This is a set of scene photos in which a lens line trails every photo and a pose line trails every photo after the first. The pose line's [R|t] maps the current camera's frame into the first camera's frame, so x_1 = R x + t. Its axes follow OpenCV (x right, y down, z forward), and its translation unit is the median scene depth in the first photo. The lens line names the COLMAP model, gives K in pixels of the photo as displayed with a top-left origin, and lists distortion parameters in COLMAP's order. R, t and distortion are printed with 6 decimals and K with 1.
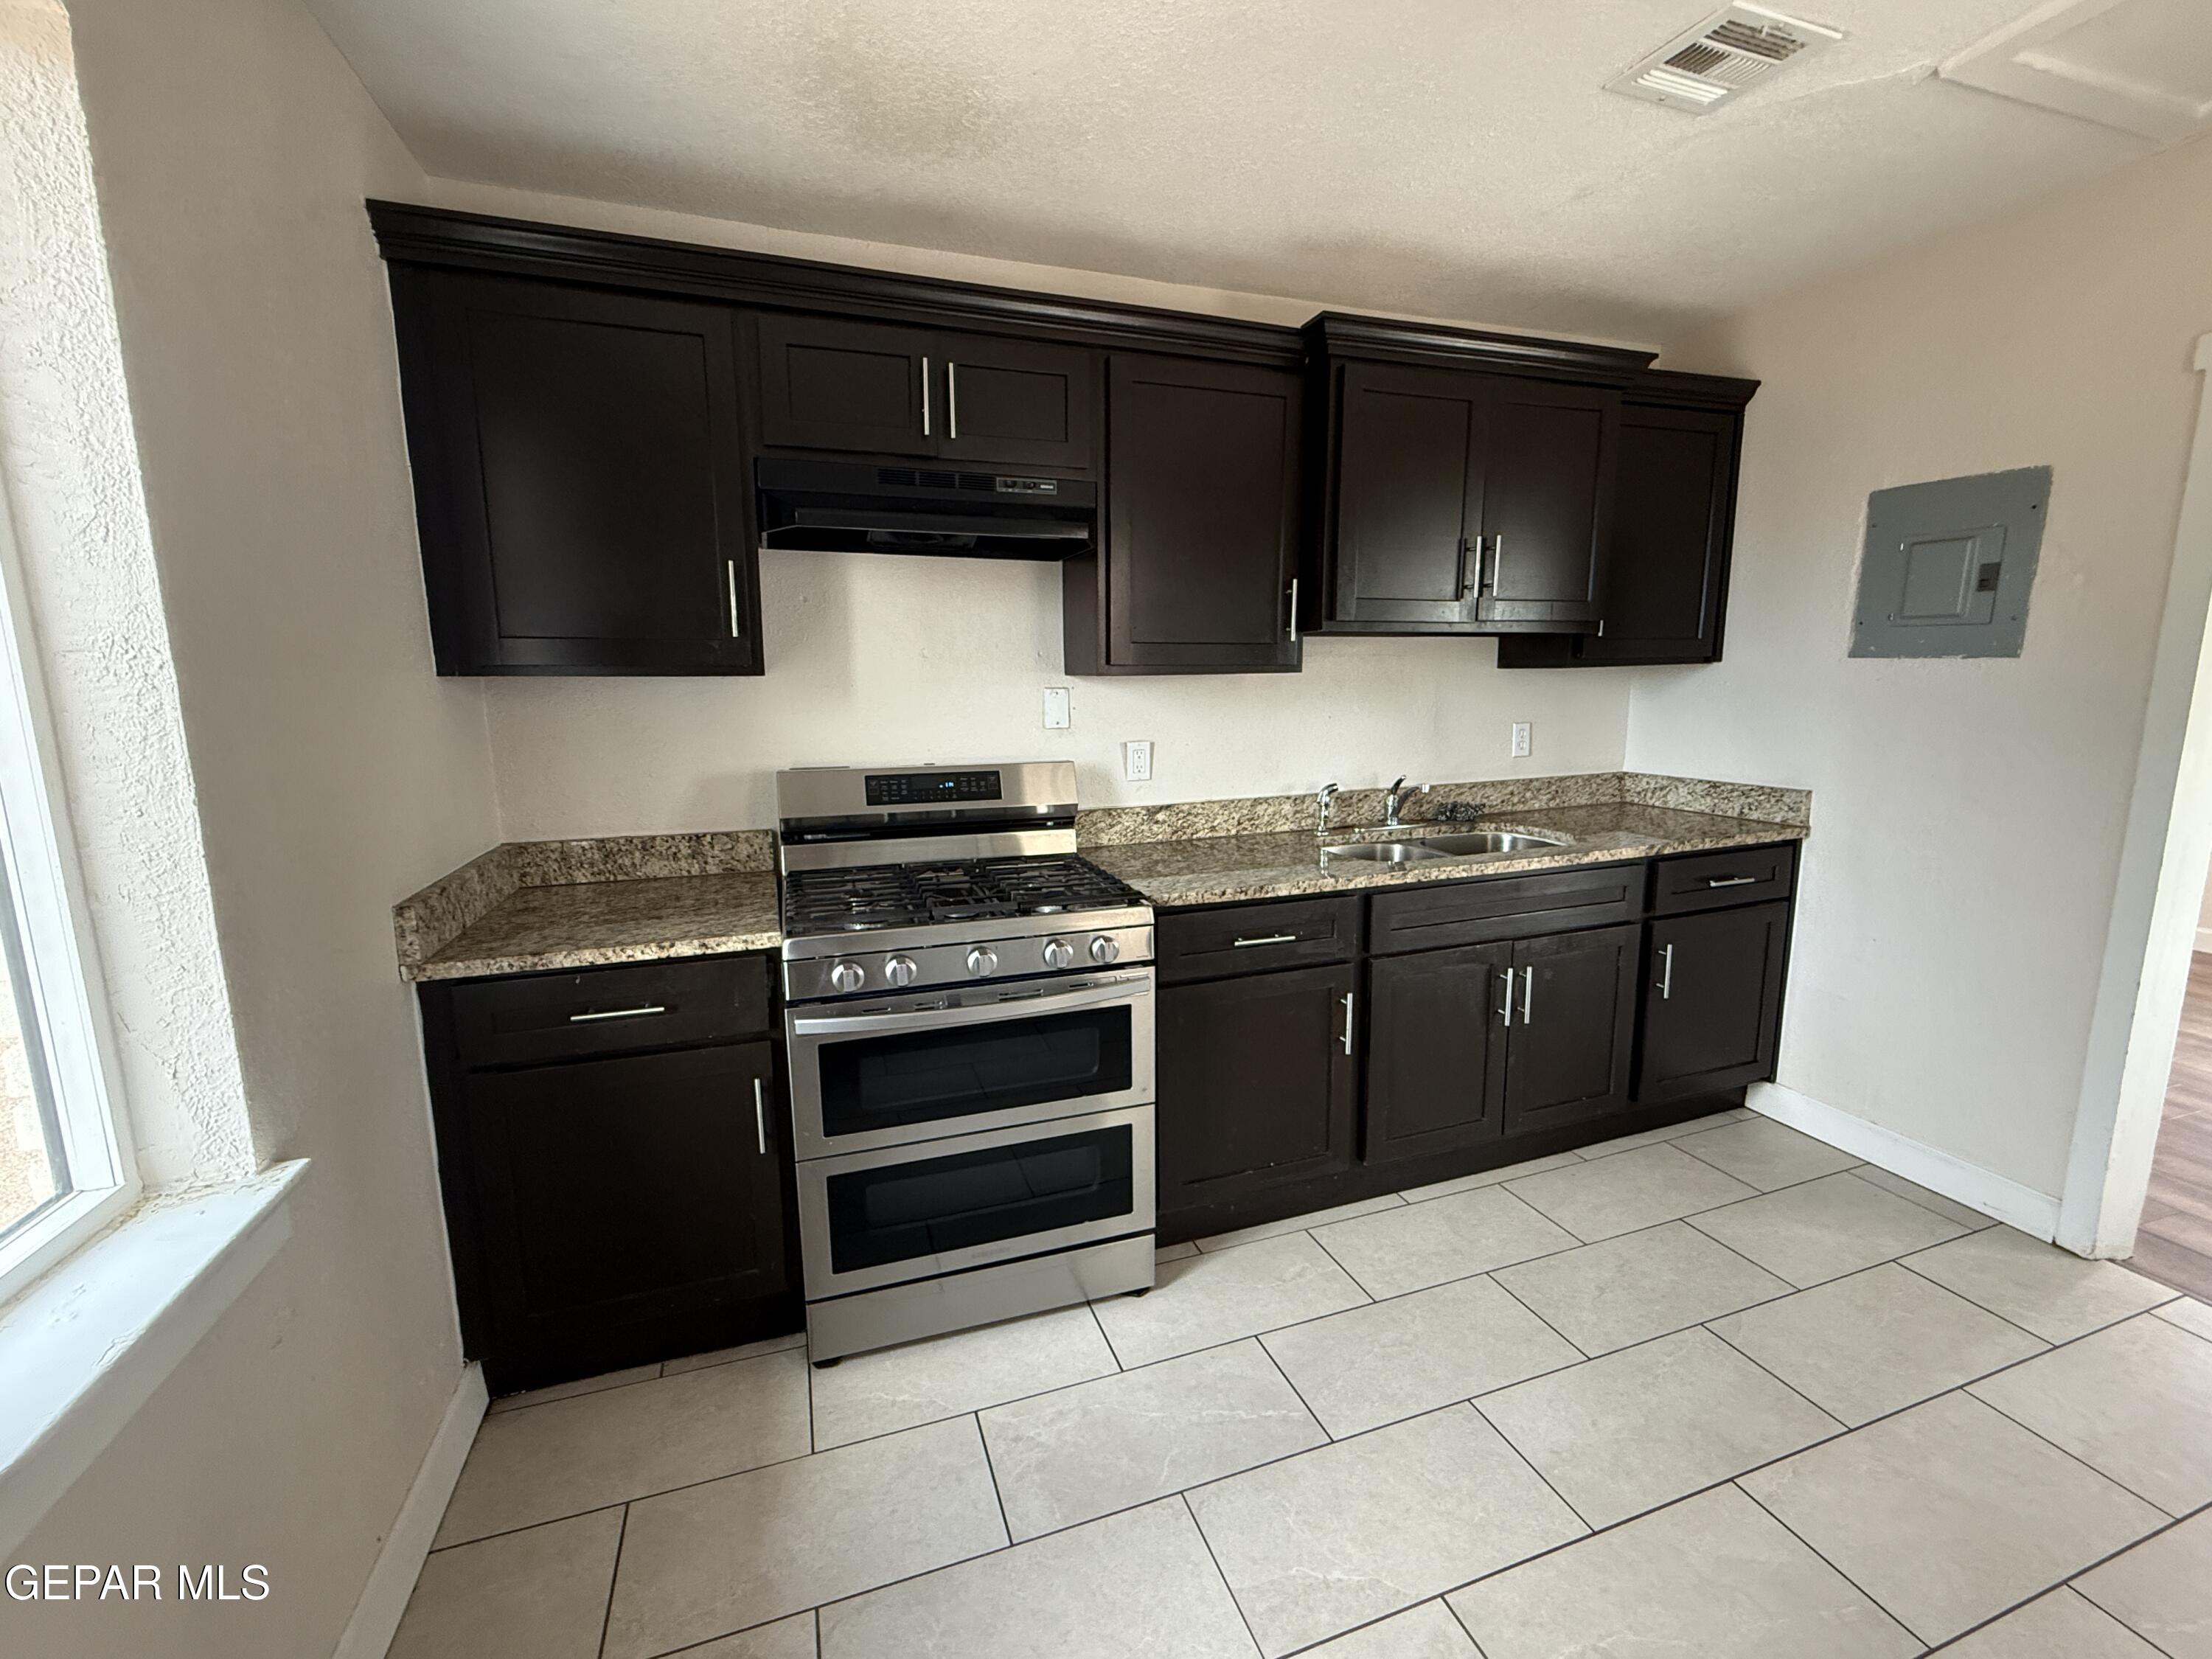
lens RADIAL K [[922.9, 0, 1106.0], [0, 922.9, 829.5], [0, 0, 1]] dist [-0.006864, 0.000111]
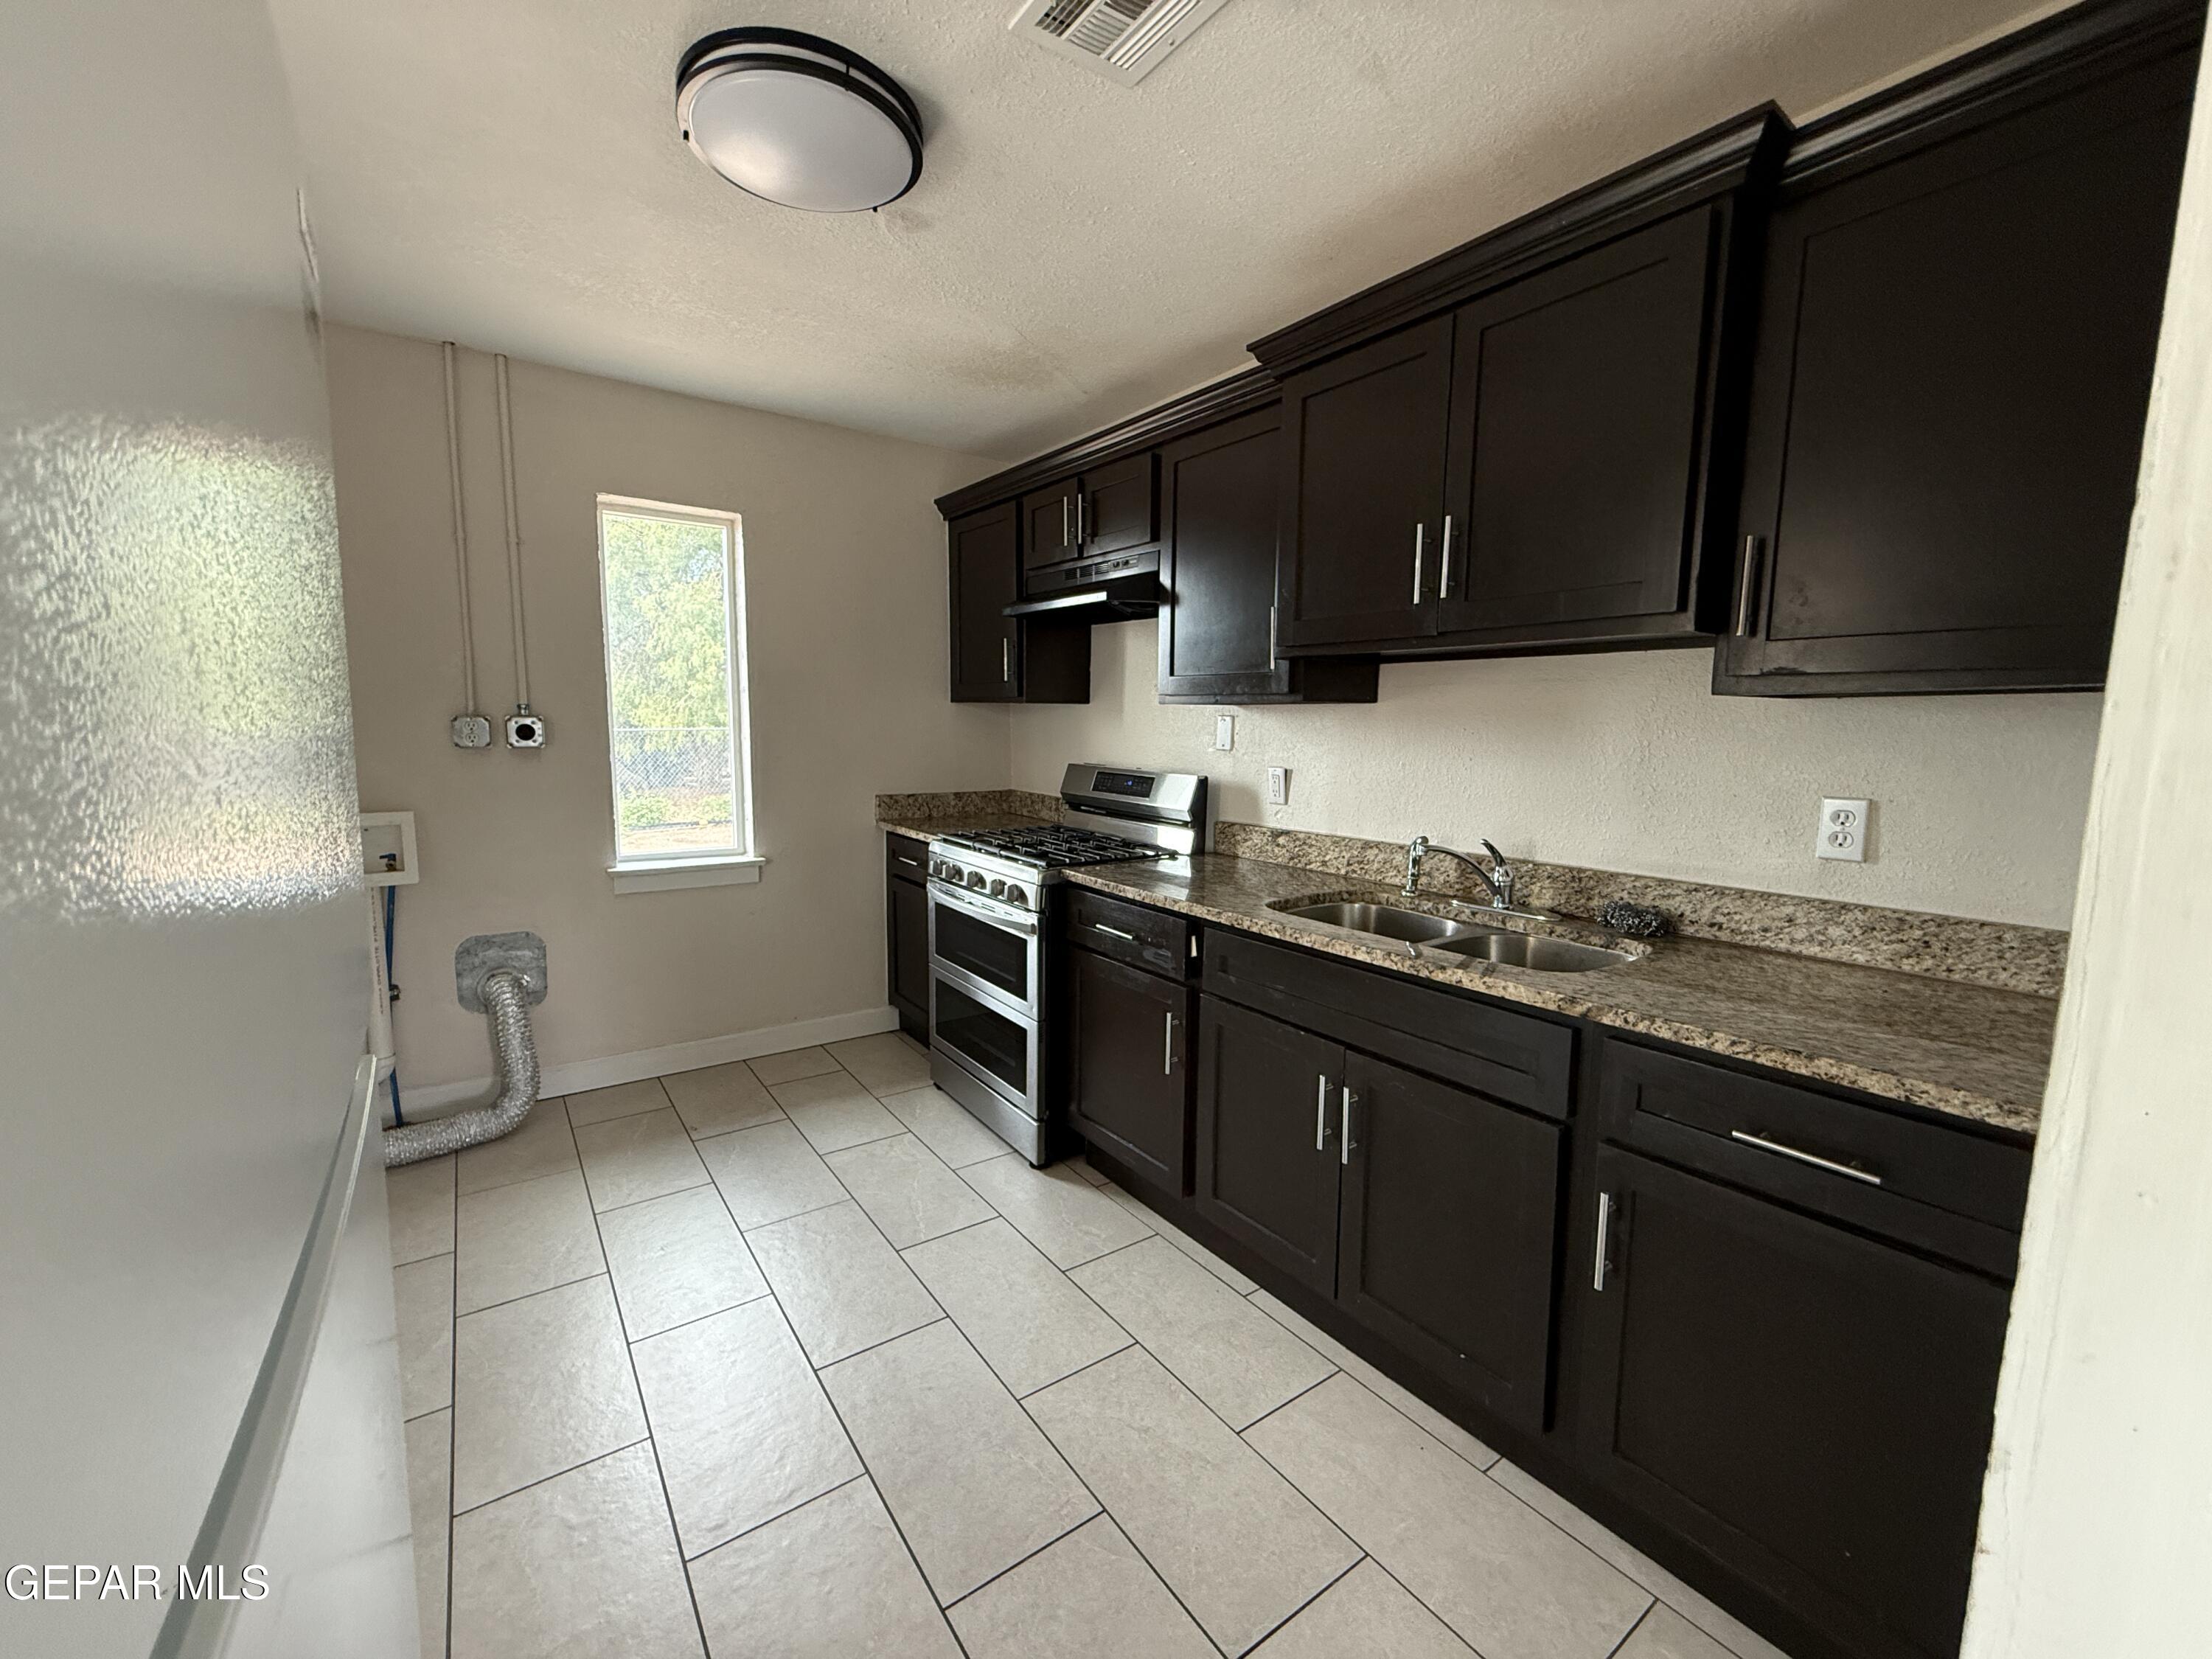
lens RADIAL K [[887.3, 0, 1098.3], [0, 887.3, 828.0], [0, 0, 1]] dist [0.001003, 0.000316]
pose [[0.284412, 0.132546, -0.949495, 0.955856], [-0.174536, 0.981004, 0.084664, -0.076863], [0.942681, 0.141642, 0.302143, 0.499826]]
